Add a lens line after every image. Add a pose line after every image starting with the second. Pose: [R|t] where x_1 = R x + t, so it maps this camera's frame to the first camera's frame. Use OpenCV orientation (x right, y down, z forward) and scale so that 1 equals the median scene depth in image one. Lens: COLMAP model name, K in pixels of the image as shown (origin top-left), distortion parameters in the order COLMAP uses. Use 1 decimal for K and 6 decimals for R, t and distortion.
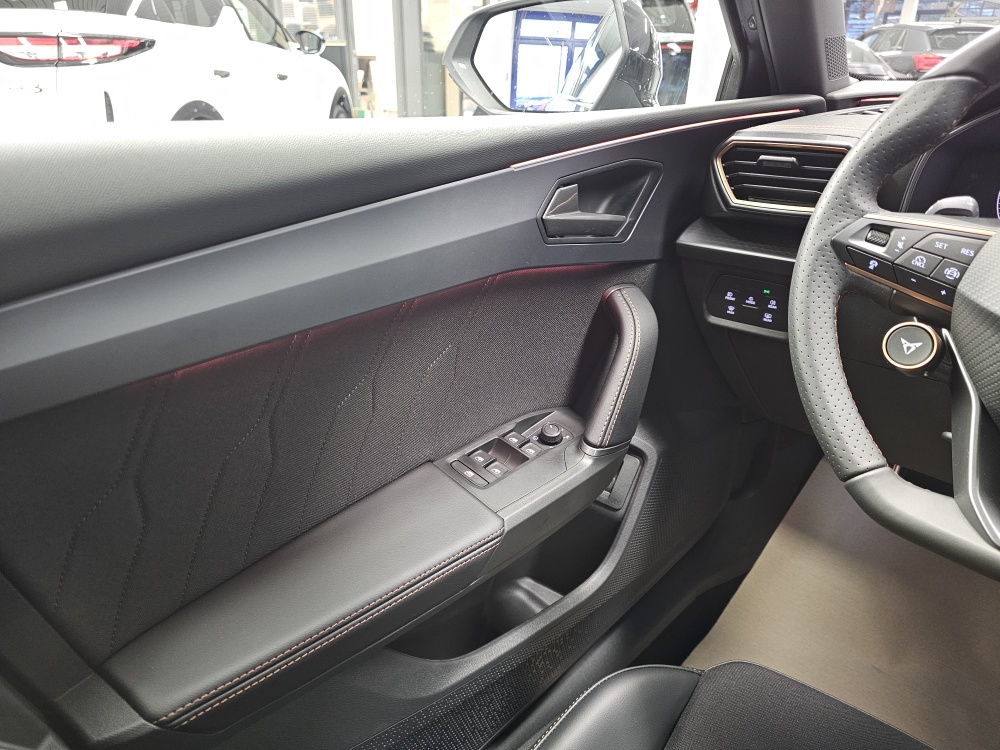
lens RADIAL K [[685.4, 0, 488.1], [0, 685.4, 371.3], [0, 0, 1]] dist [0.043222, -0.055776]
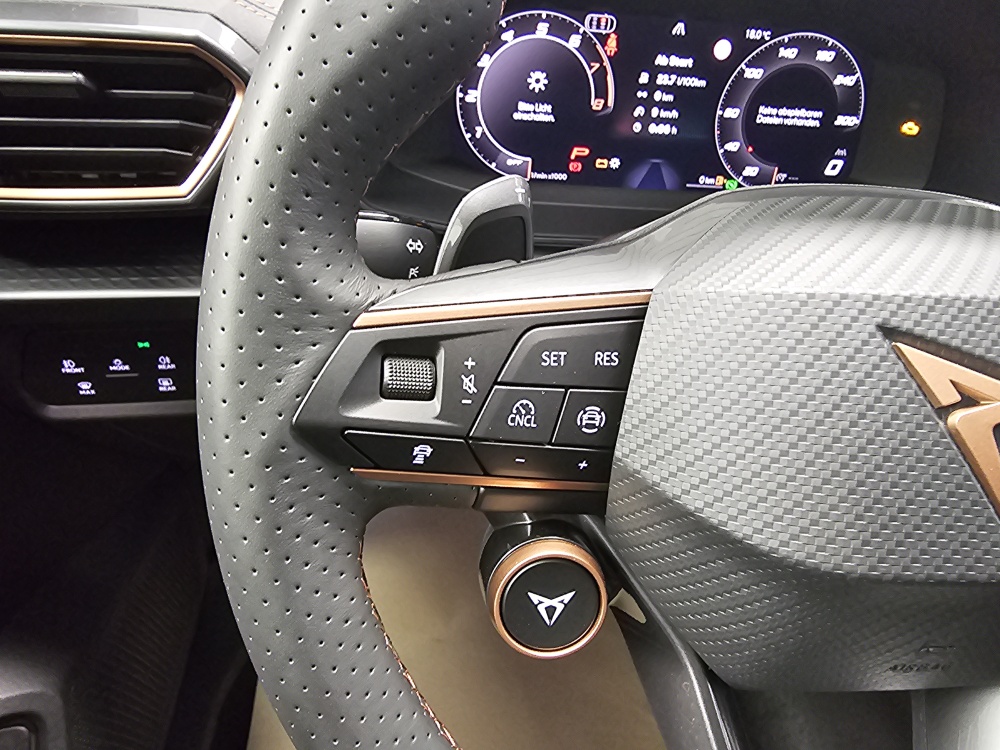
lens RADIAL K [[684.9, 0, 496.1], [0, 684.9, 370.7], [0, 0, 1]] dist [-0.000650, -0.001755]
pose [[0.650852, -0.394377, 0.648736, 0.362340], [0.241619, 0.917664, 0.315456, -0.285566], [-0.719731, -0.048568, 0.692552, 0.713615]]
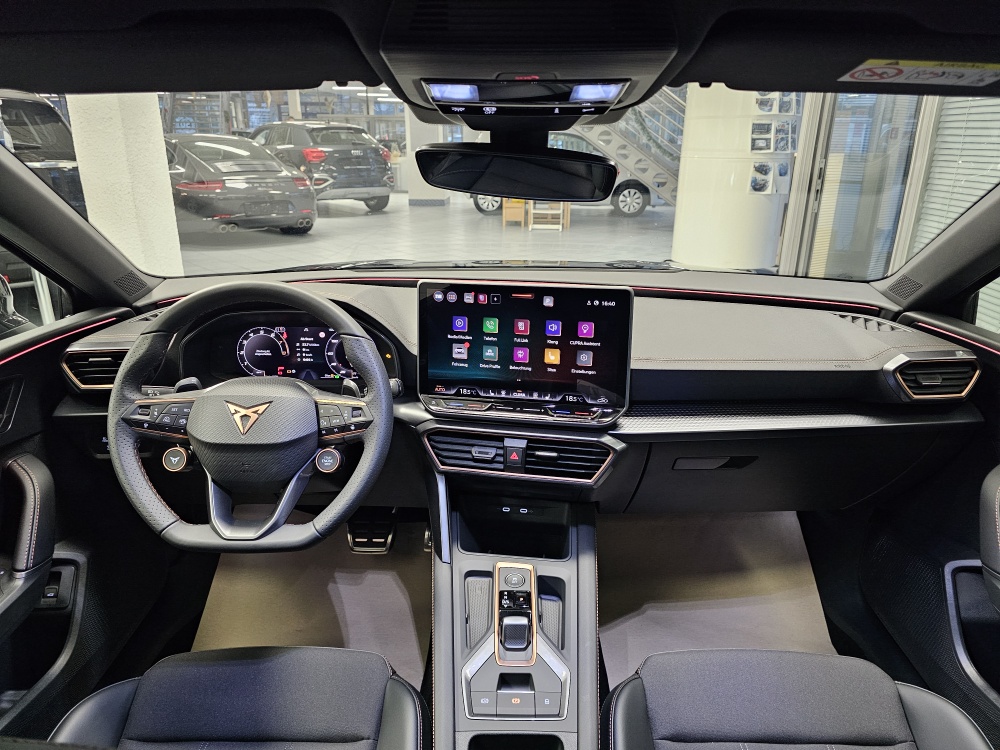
lens RADIAL K [[664.4, 0, 503.2], [0, 664.4, 369.2], [0, 0, 1]] dist [0.080990, -0.107188]
pose [[0.716901, -0.221871, 0.660928, 0.049832], [0.283768, 0.958790, 0.014061, -0.044515], [-0.636811, 0.177470, 0.750317, -1.097293]]
